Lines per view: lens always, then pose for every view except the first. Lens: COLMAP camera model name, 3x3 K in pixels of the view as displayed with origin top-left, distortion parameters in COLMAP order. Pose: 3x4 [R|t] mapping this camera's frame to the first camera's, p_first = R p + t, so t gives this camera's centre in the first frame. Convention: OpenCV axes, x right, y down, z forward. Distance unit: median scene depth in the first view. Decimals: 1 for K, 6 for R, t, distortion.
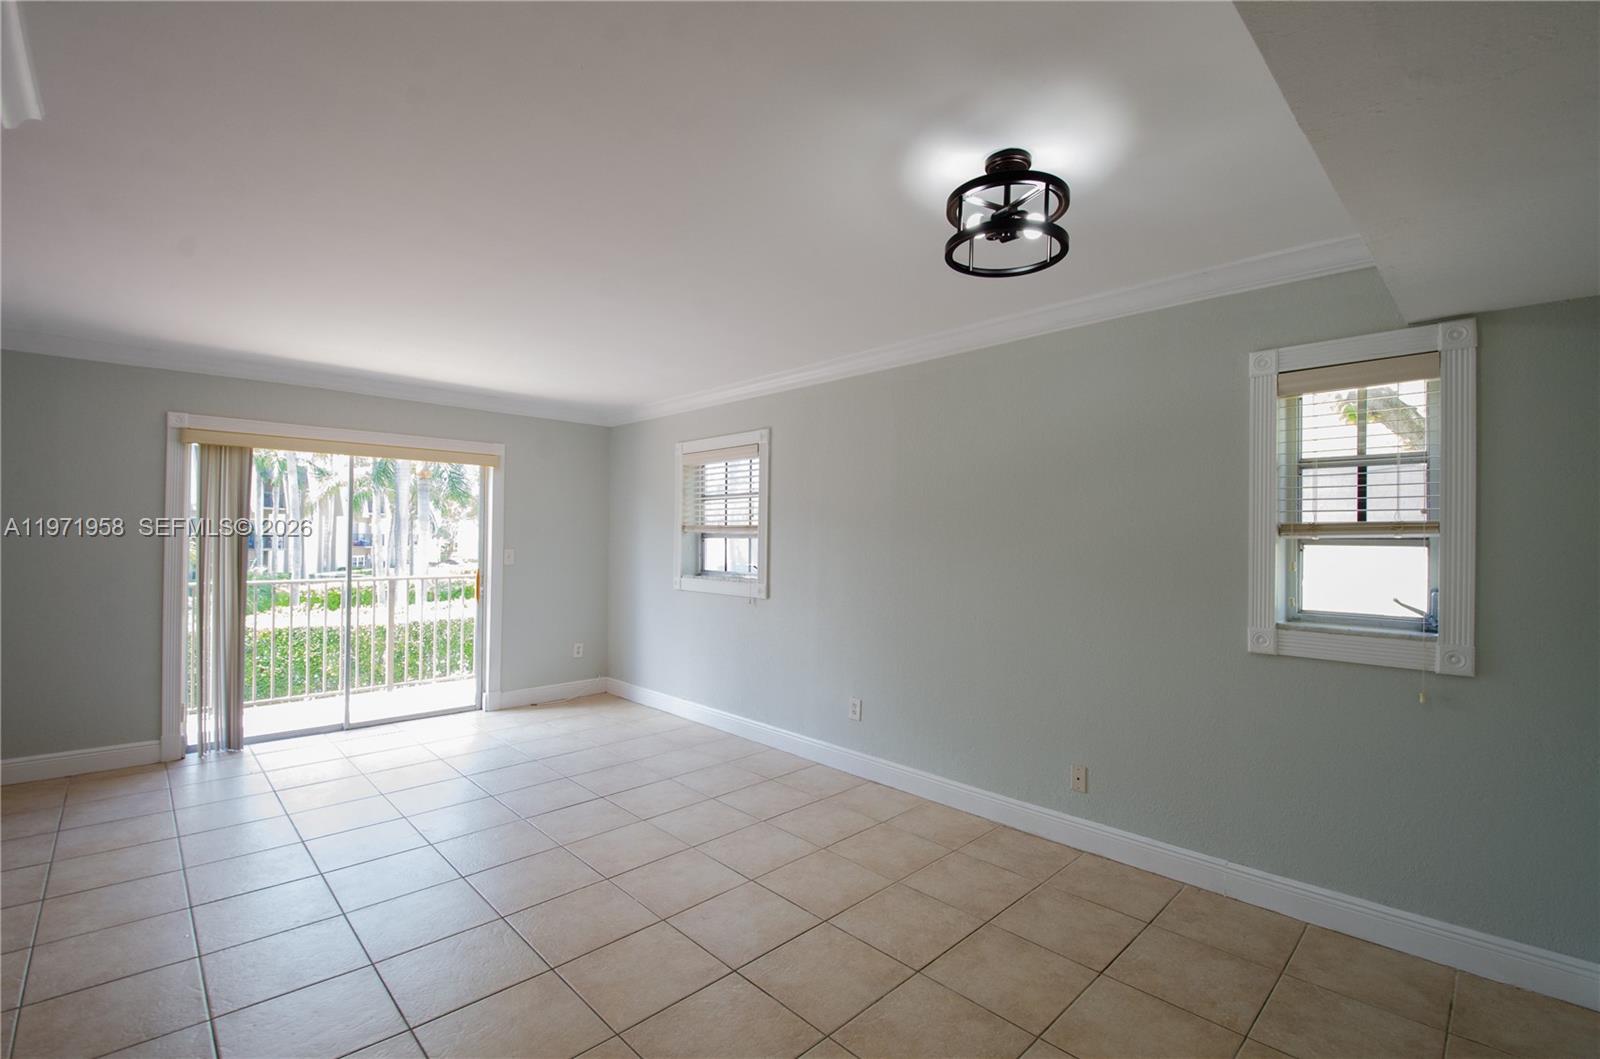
lens RADIAL K [[690.2, 0, 822.7], [0, 690.2, 531.1], [0, 0, 1]] dist [0.001396, -0.010735]
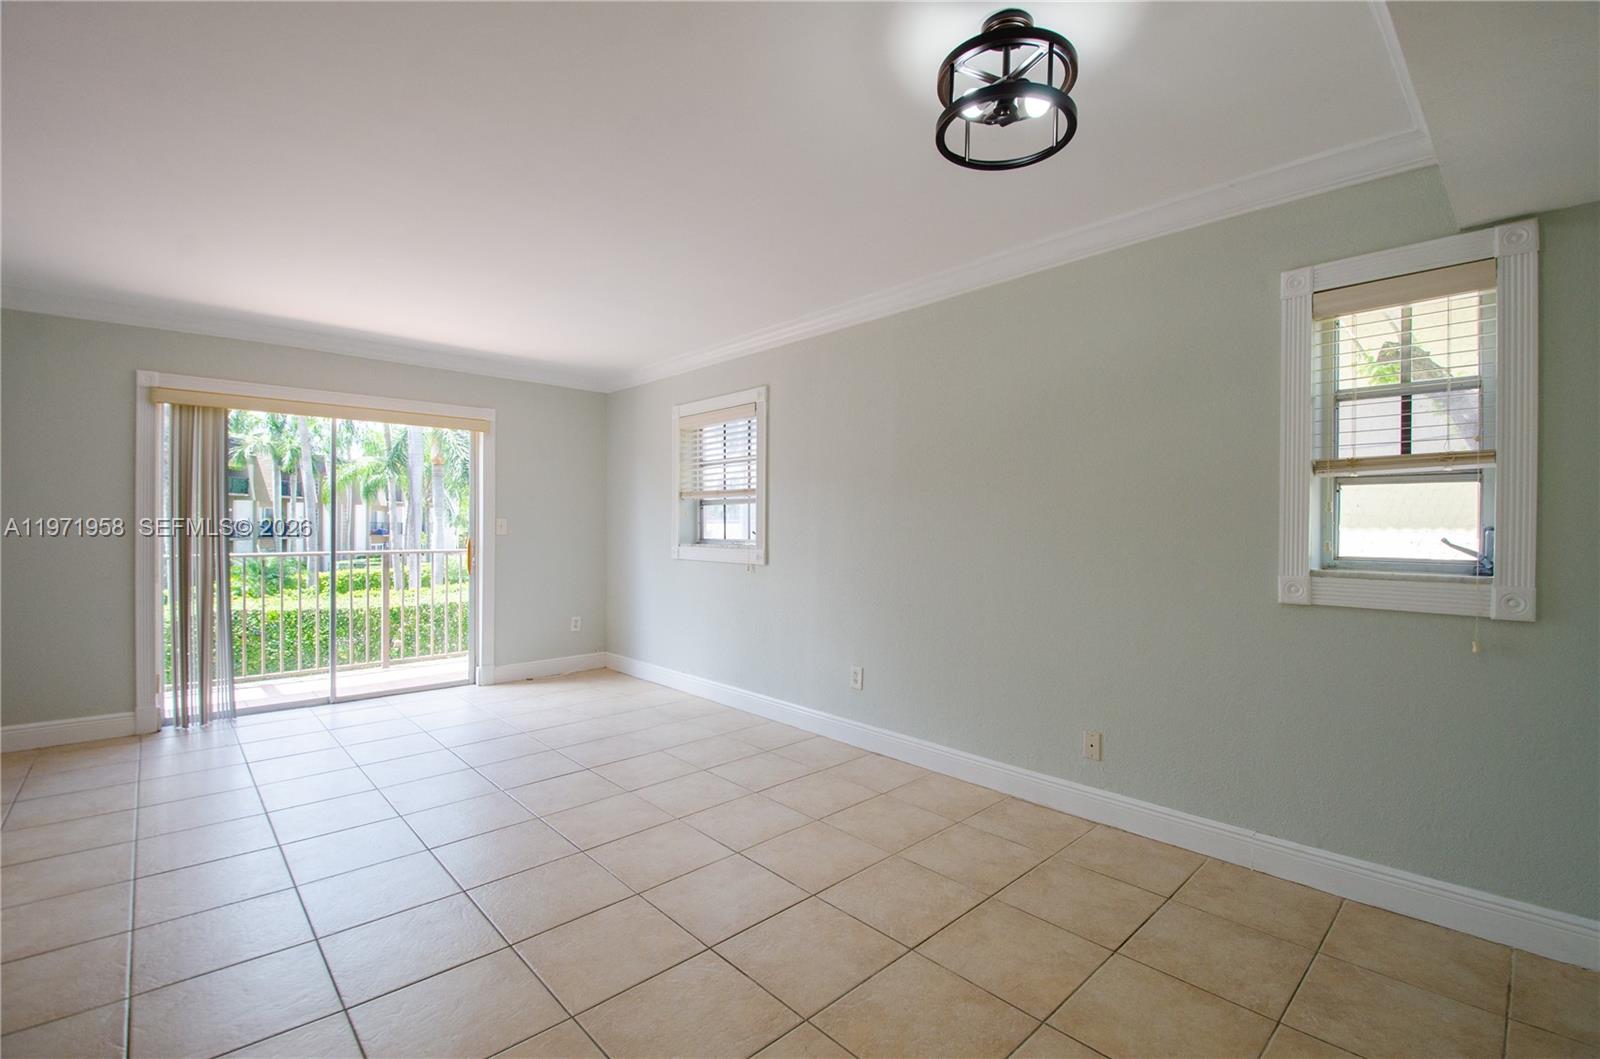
lens RADIAL K [[690.2, 0, 831.5], [0, 690.2, 527.9], [0, 0, 1]] dist [0.001396, -0.010735]
pose [[0.999911, -0.005486, -0.012168, 0.024729], [0.005650, 0.999893, 0.013525, 0.038688], [0.012093, -0.013593, 0.999834, 0.053780]]
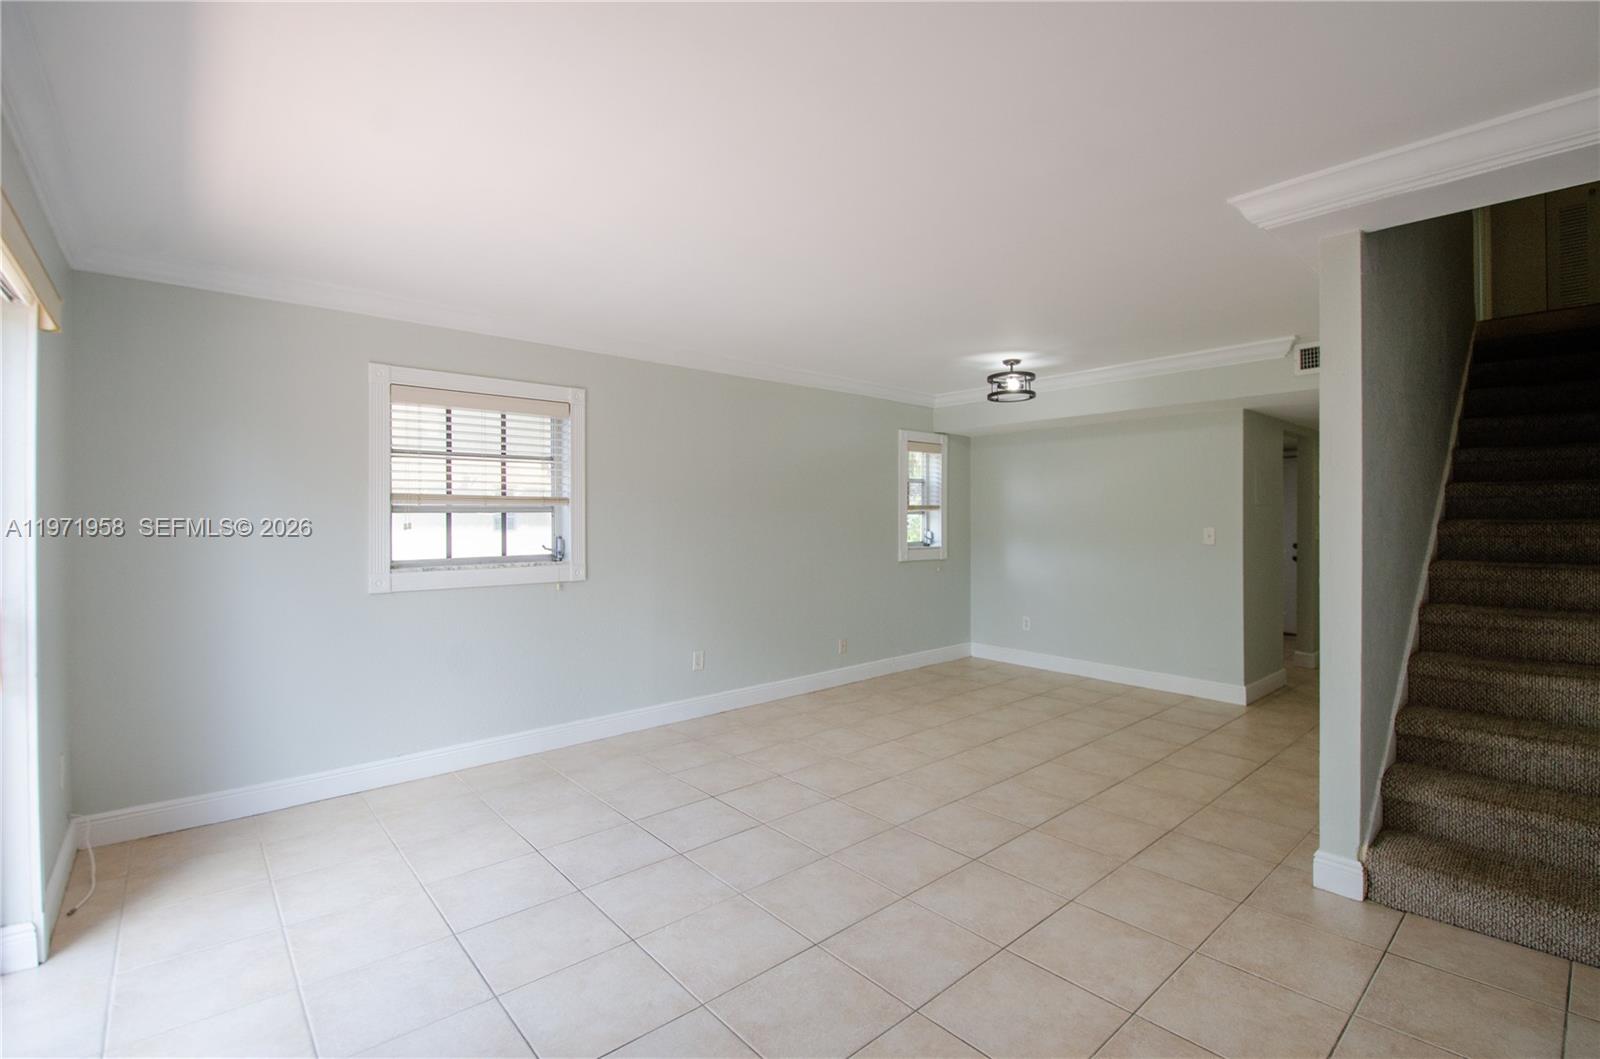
lens RADIAL K [[690.2, 0, 841.0], [0, 690.2, 514.8], [0, 0, 1]] dist [0.001396, -0.010735]
pose [[0.054388, -0.001733, 0.998518, -1.071602], [-0.004574, 0.999988, 0.001984, 0.011660], [-0.998509, -0.004675, 0.054379, 0.691799]]
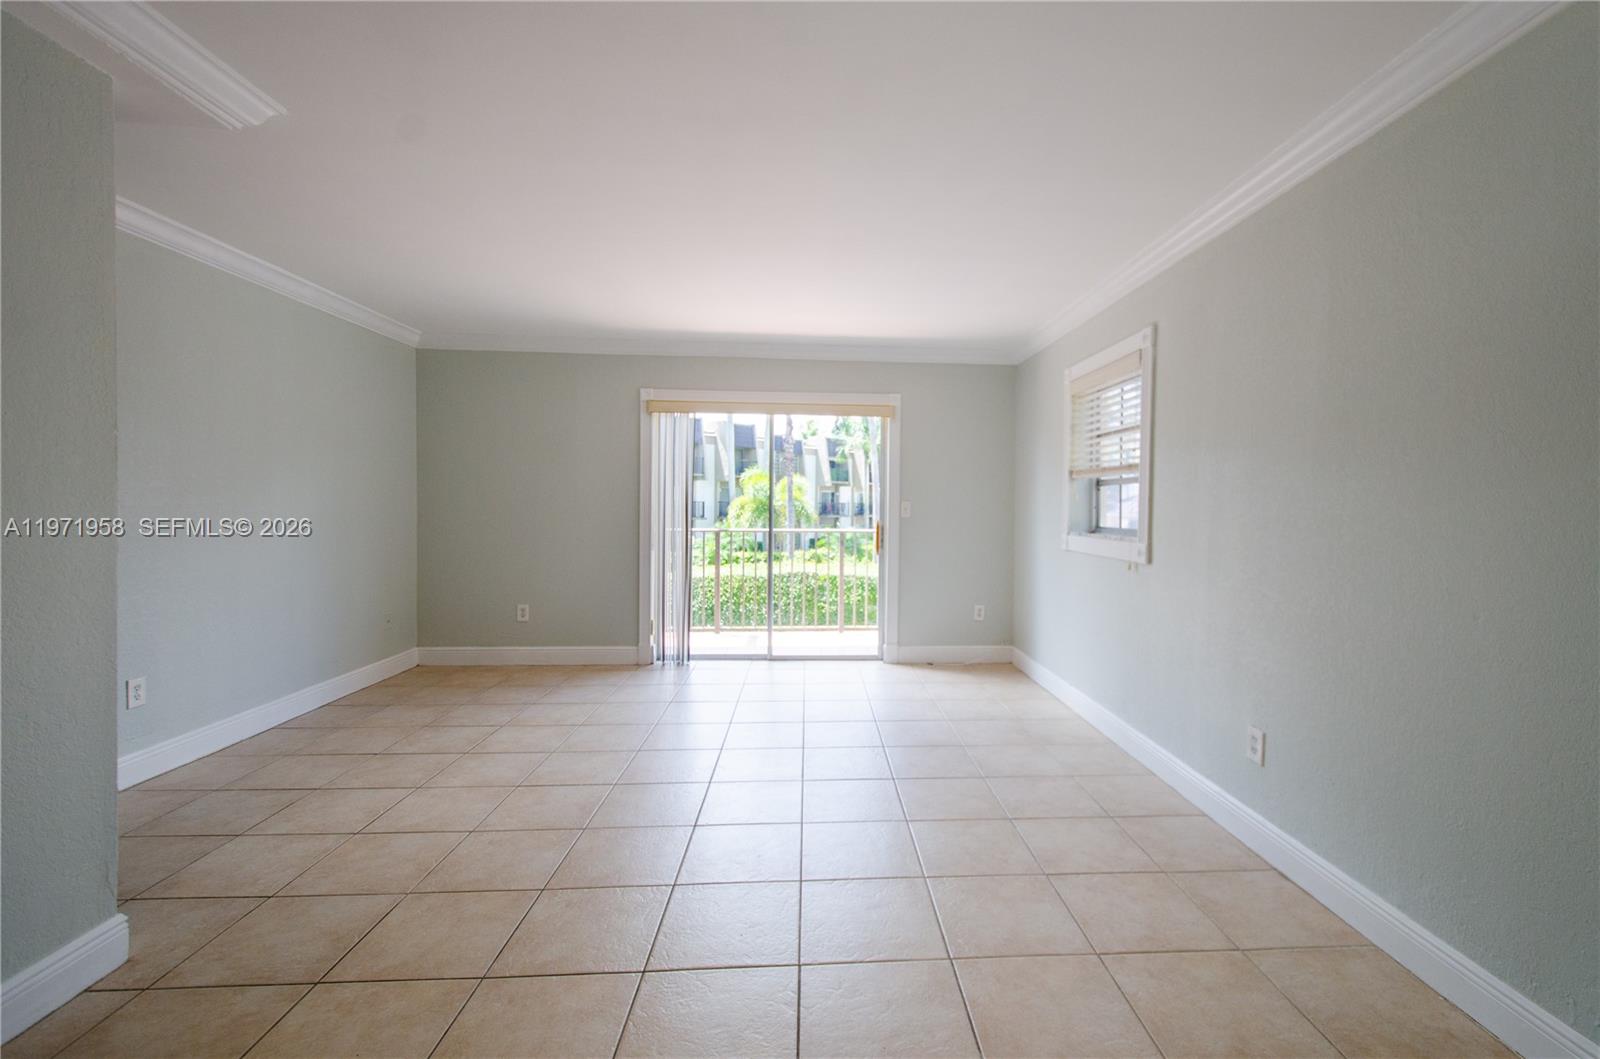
lens RADIAL K [[690.2, 0, 858.8], [0, 690.2, 515.0], [0, 0, 1]] dist [0.001396, -0.010735]
pose [[0.754157, 0.008708, -0.656637, 0.181388], [0.003462, 0.999845, 0.017235, 0.037955], [0.656685, -0.015271, 0.754010, 0.294732]]
